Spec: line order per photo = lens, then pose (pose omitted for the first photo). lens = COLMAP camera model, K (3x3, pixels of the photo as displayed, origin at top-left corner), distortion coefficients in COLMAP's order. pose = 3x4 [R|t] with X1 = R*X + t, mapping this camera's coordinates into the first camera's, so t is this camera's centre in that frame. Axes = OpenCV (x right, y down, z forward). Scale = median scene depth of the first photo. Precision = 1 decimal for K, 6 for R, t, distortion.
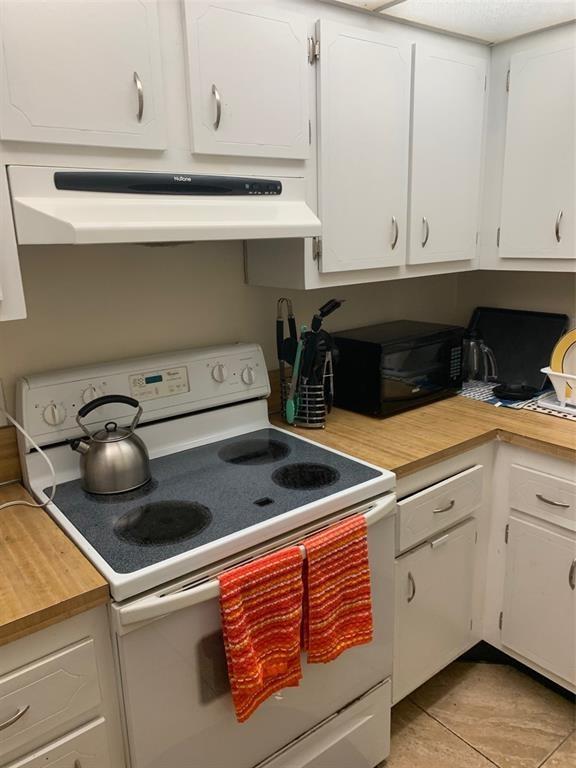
lens RADIAL K [[586.7, 0, 288.0], [0, 586.7, 384.0], [0, 0, 1]] dist [0.058492, -0.068500]
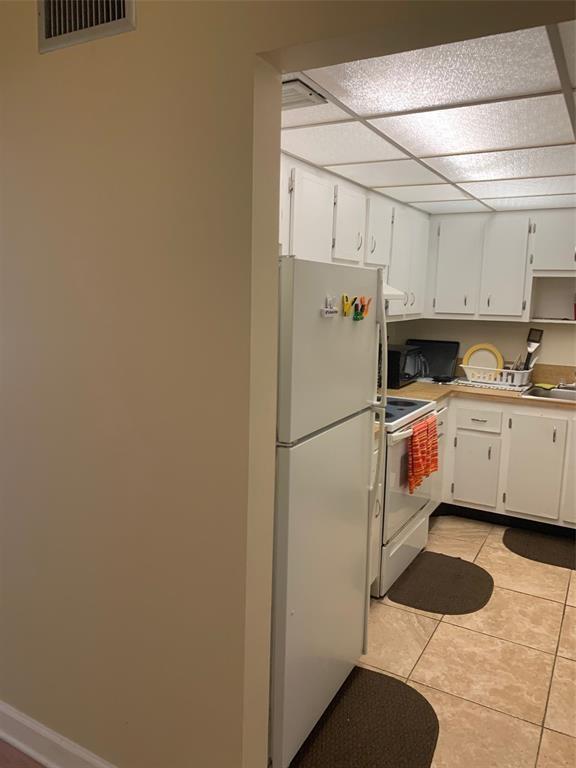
lens RADIAL K [[586.7, 0, 288.0], [0, 586.7, 384.0], [0, 0, 1]] dist [0.058492, -0.068500]
pose [[0.924789, -0.010296, 0.380341, -1.012922], [0.047712, 0.994881, -0.089078, 0.215709], [-0.377477, 0.100525, 0.920546, -0.750191]]
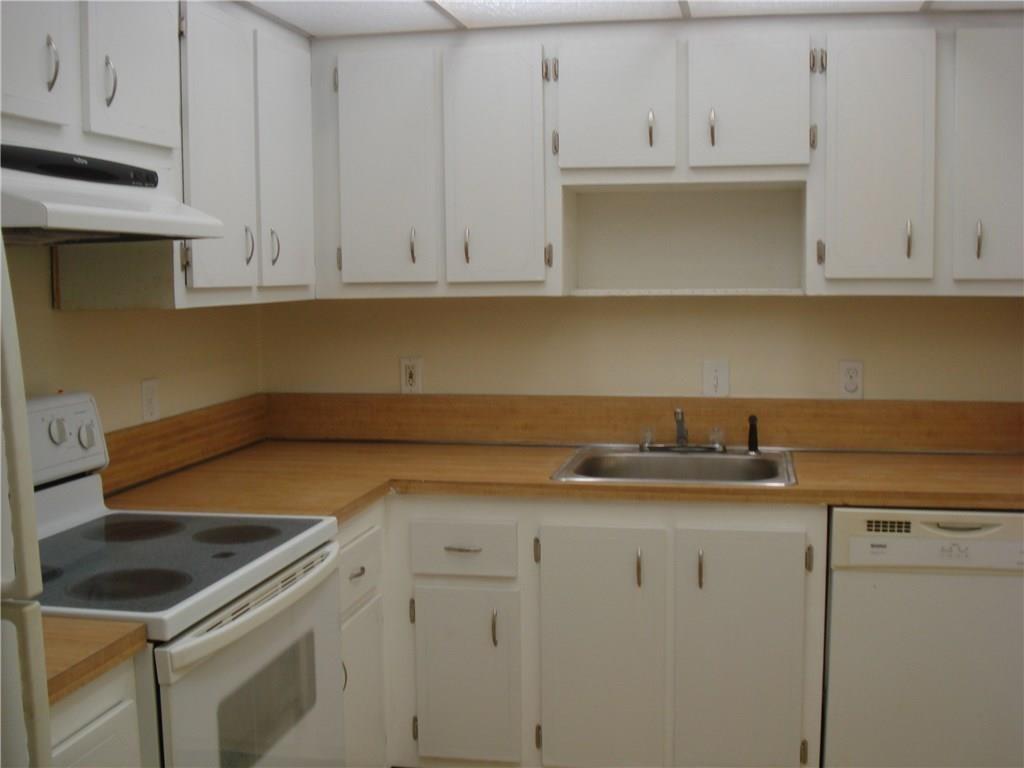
lens RADIAL K [[1146.6, 0, 512.8], [0, 1146.6, 420.5], [0, 0, 1]] dist [0.003122, -0.340905]
pose [[0.765711, -0.061304, 0.640256, -0.543795], [0.151204, 0.984707, -0.086546, 0.161171], [-0.625159, 0.163079, 0.763270, -0.349595]]
